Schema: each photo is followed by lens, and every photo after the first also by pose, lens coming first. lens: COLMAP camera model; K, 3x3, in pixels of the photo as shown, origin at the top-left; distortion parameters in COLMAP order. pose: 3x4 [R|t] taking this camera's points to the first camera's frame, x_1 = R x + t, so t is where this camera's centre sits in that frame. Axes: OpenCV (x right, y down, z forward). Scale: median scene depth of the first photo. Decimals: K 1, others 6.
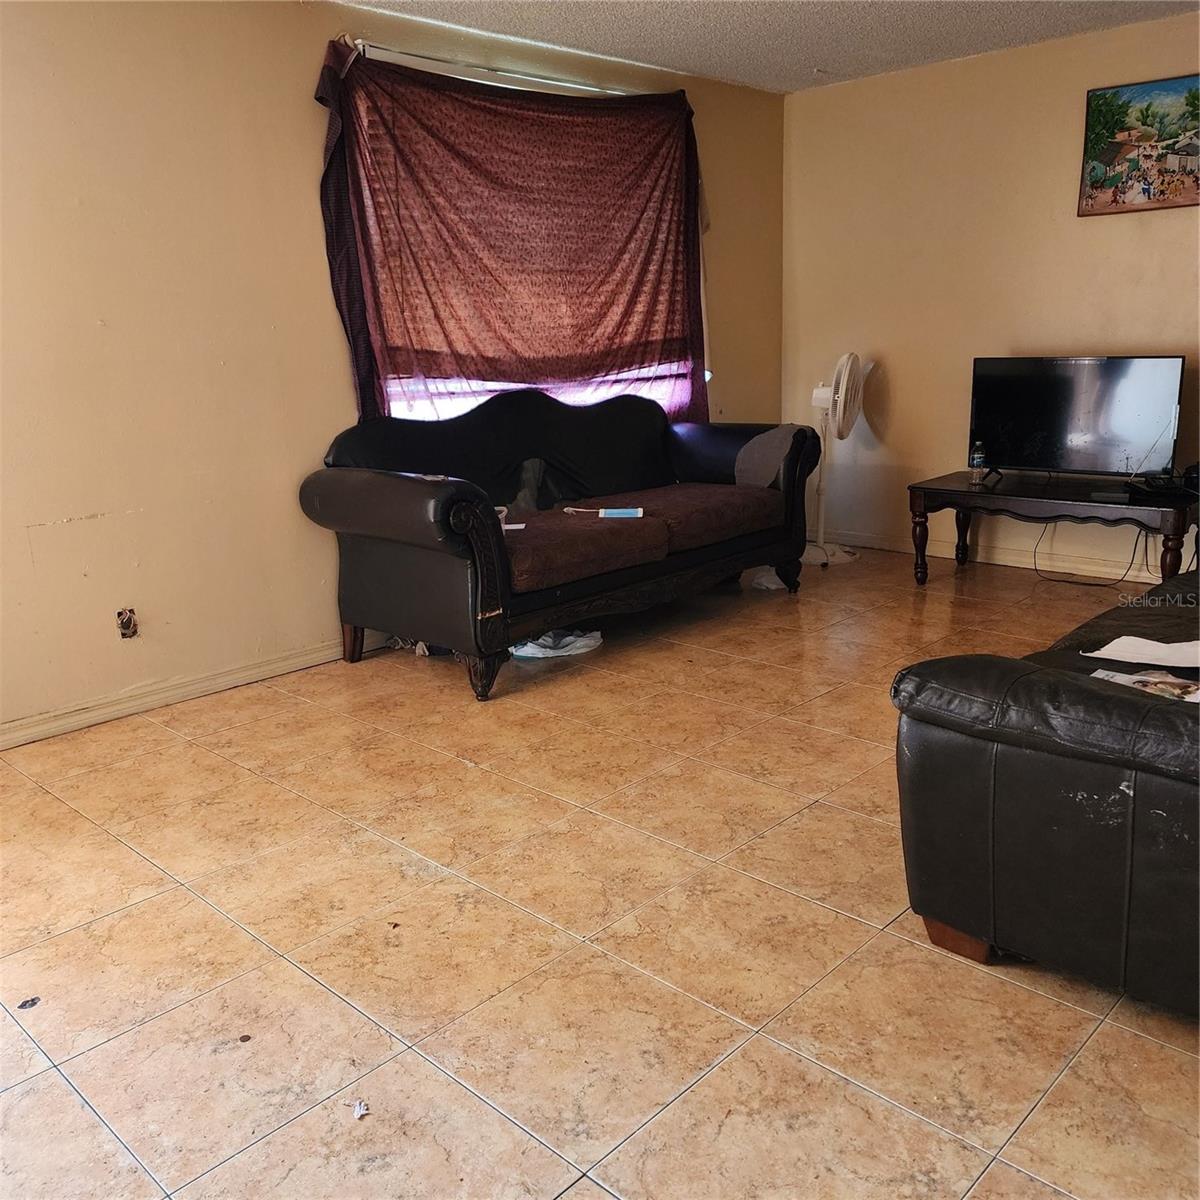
lens RADIAL K [[1091.6, 0, 606.9], [0, 1091.6, 595.6], [0, 0, 1]] dist [0.081707, -0.096408]
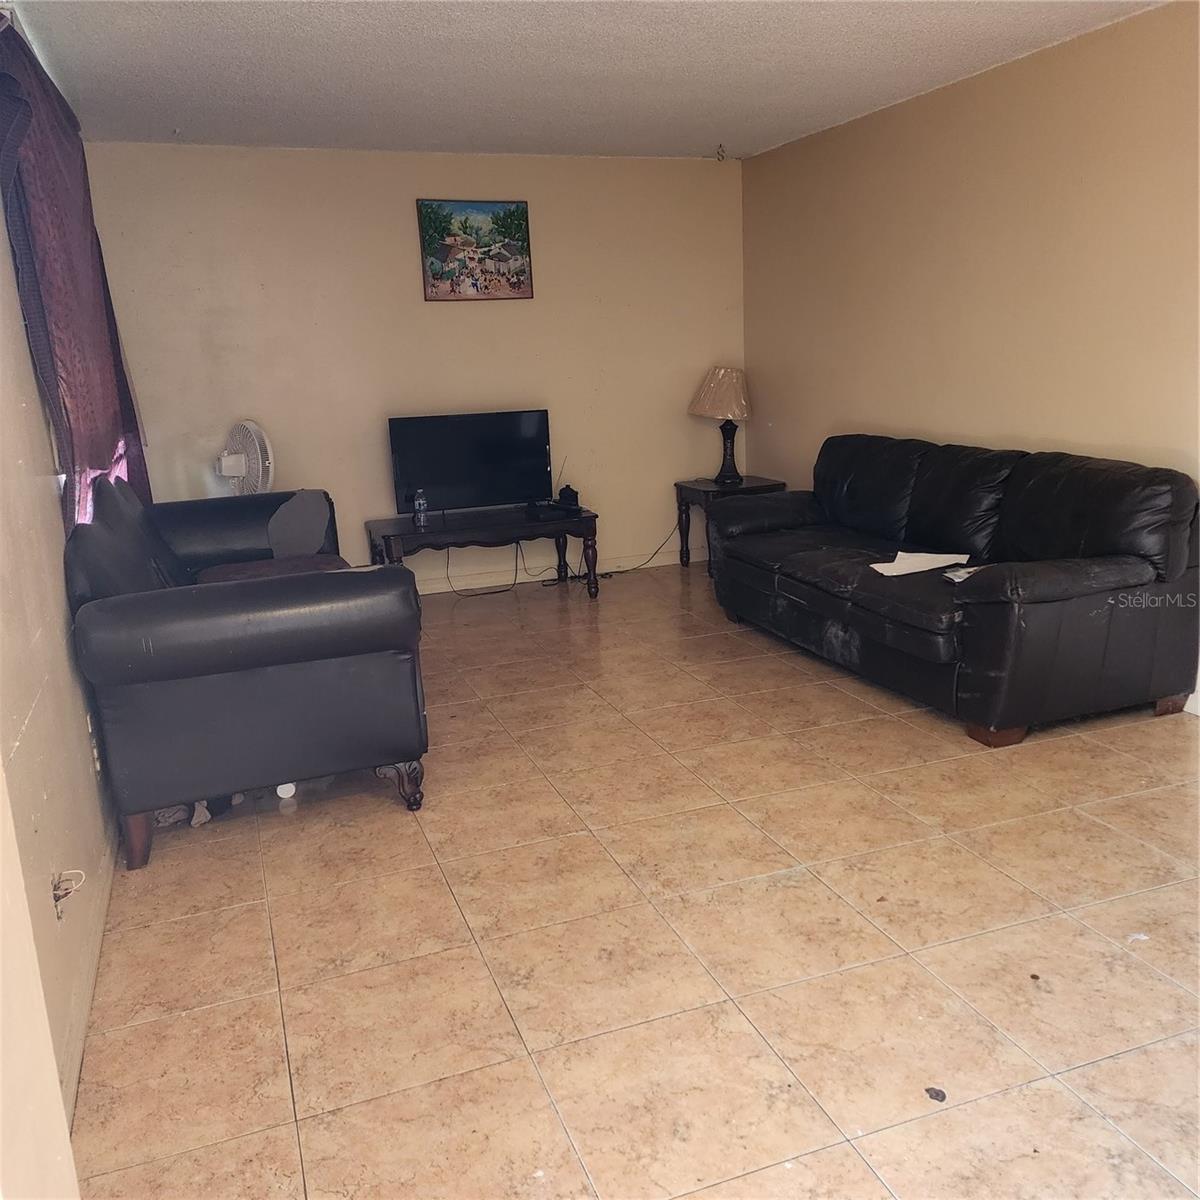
lens RADIAL K [[1091.6, 0, 609.4], [0, 1091.6, 600.7], [0, 0, 1]] dist [0.081707, -0.096408]
pose [[0.417624, -0.191293, 0.888255, -0.944643], [0.244840, 0.965119, 0.092731, -0.129851], [-0.875011, 0.178754, 0.449893, 0.507861]]
